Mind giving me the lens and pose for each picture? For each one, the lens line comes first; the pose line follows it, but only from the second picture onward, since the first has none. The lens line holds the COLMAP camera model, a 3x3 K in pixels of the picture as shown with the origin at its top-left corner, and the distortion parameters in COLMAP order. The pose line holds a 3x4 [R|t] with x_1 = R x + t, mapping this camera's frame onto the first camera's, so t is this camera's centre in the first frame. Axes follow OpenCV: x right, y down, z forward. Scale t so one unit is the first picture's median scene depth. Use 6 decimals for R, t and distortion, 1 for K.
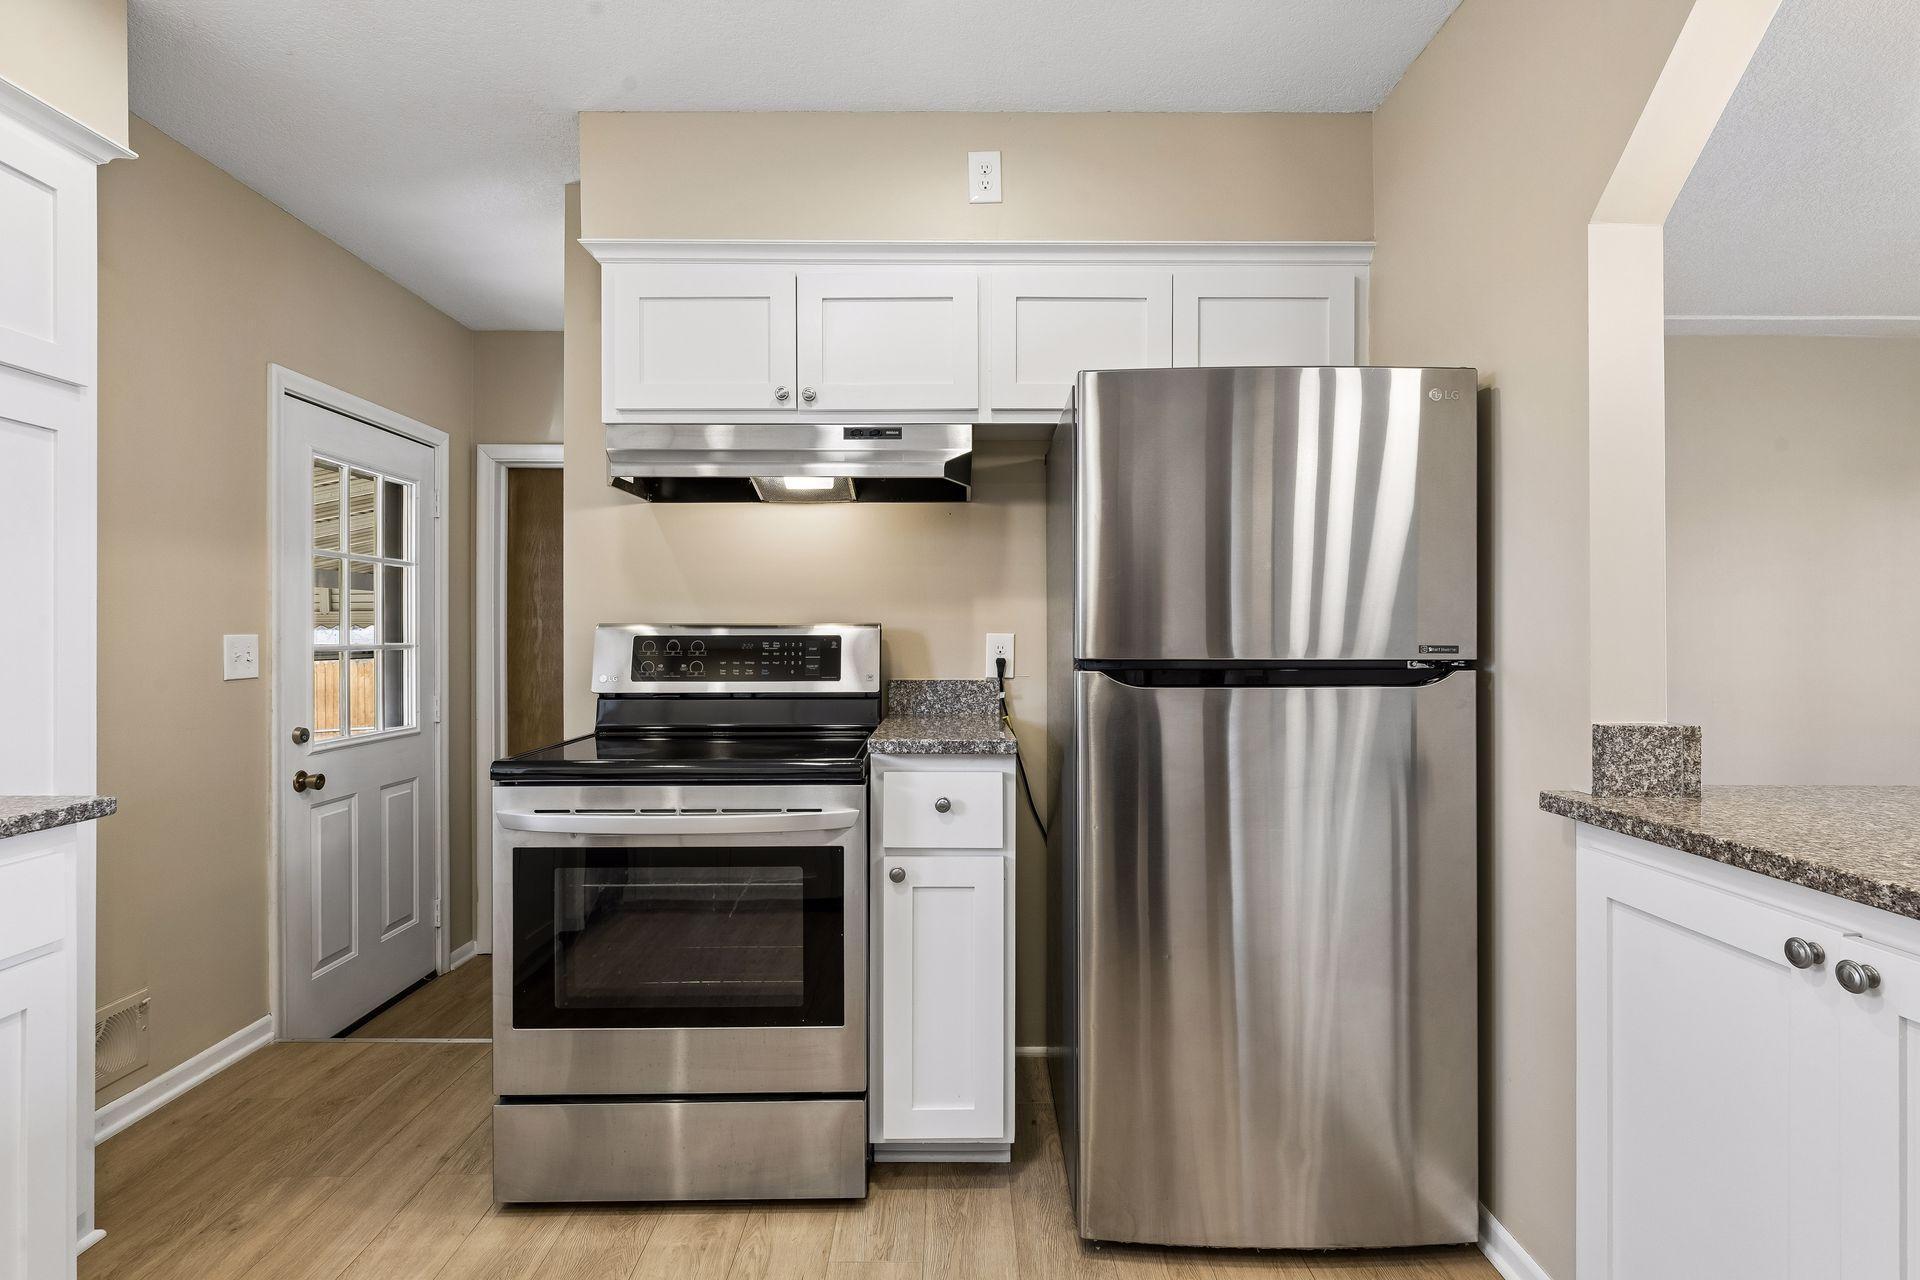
lens RADIAL K [[928.5, 0, 951.6], [0, 928.5, 631.2], [0, 0, 1]] dist [-0.003622, 0.000914]
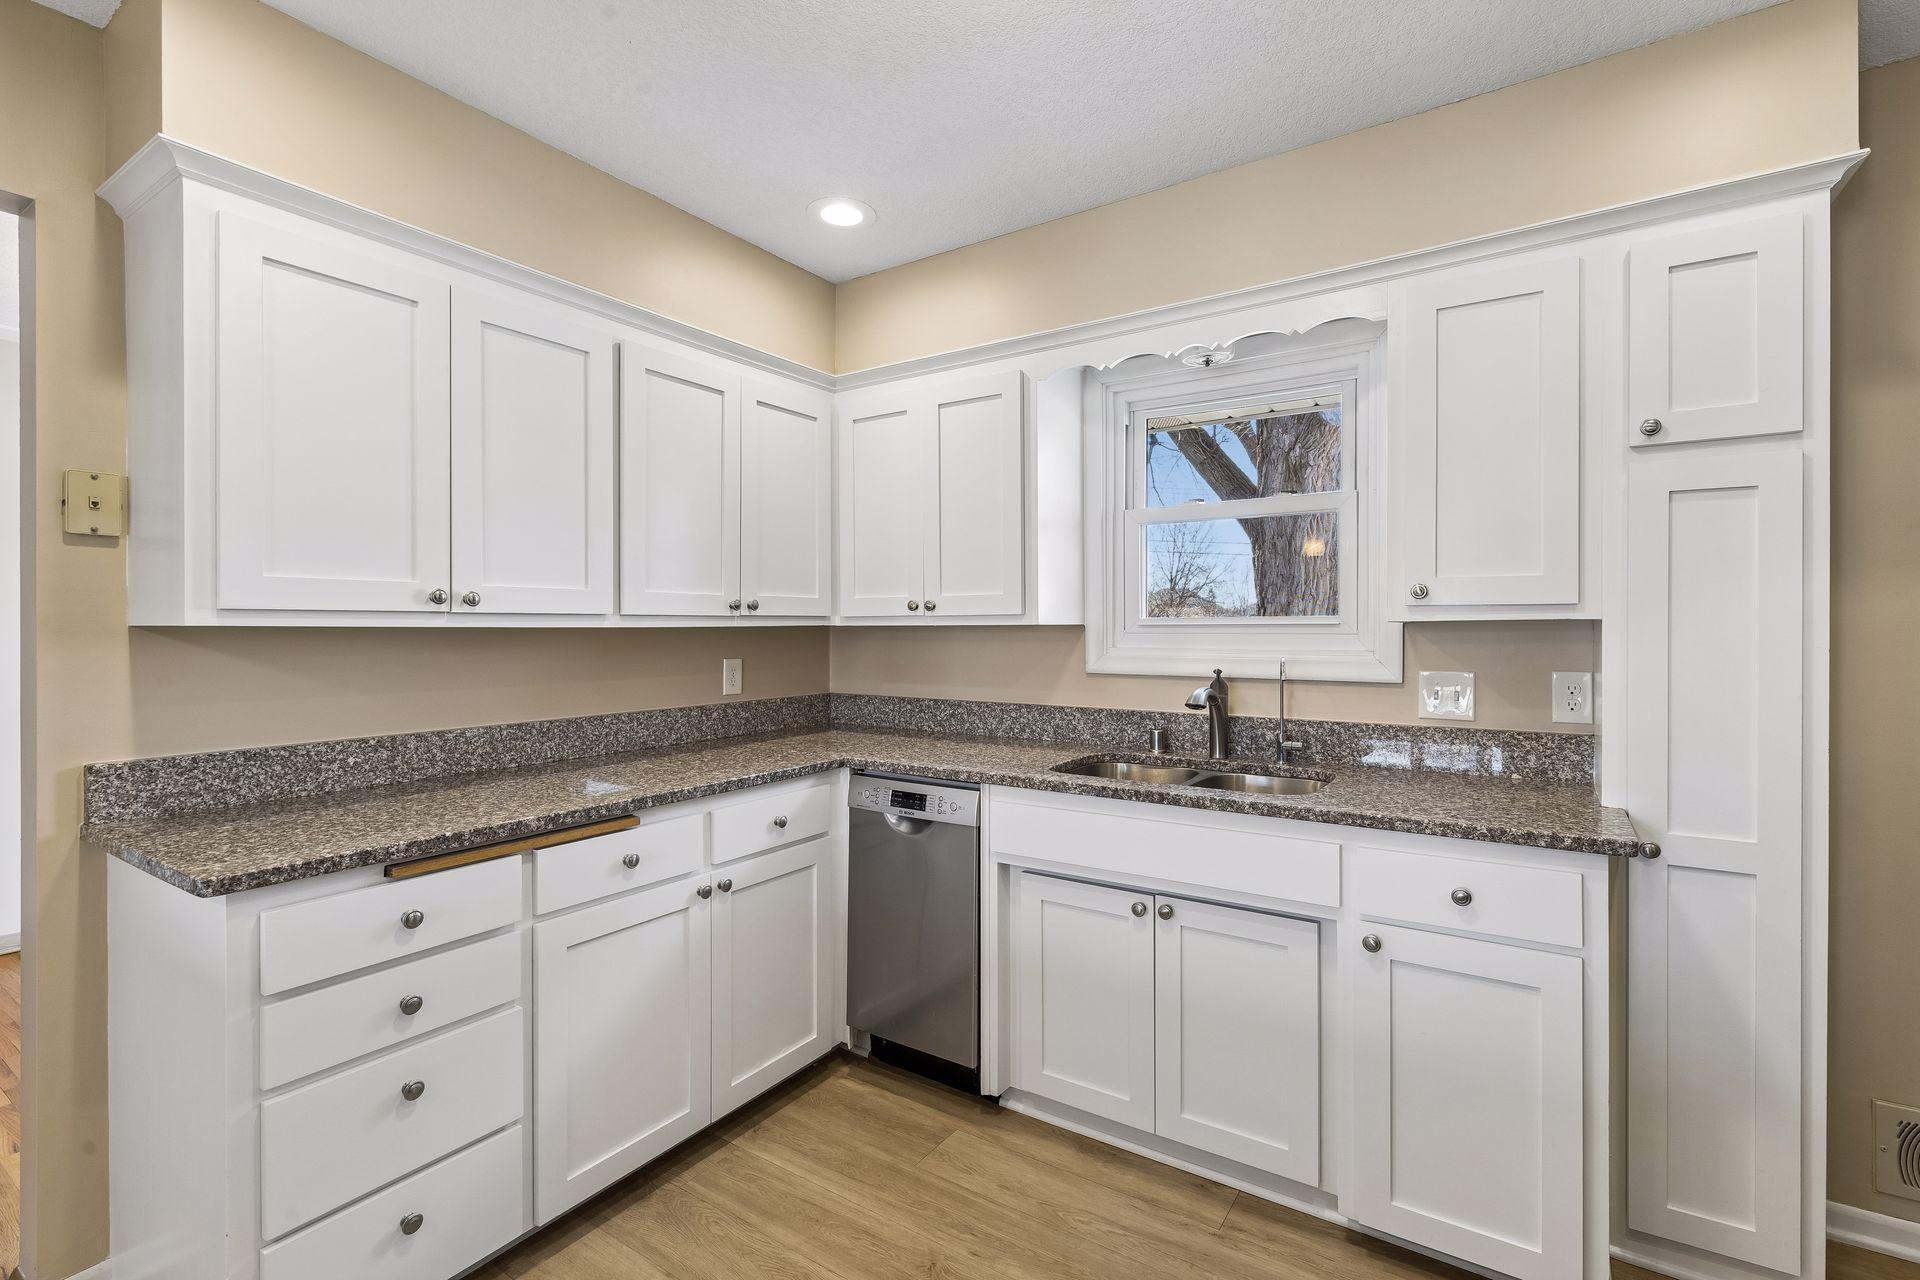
lens RADIAL K [[865.8, 0, 976.7], [0, 865.8, 628.4], [0, 0, 1]] dist [0.001218, 0.000191]
pose [[-0.538375, 0.004018, -0.842696, 0.235771], [0.003950, 0.999990, 0.002245, -0.049230], [0.842696, -0.002120, -0.538385, 0.587985]]
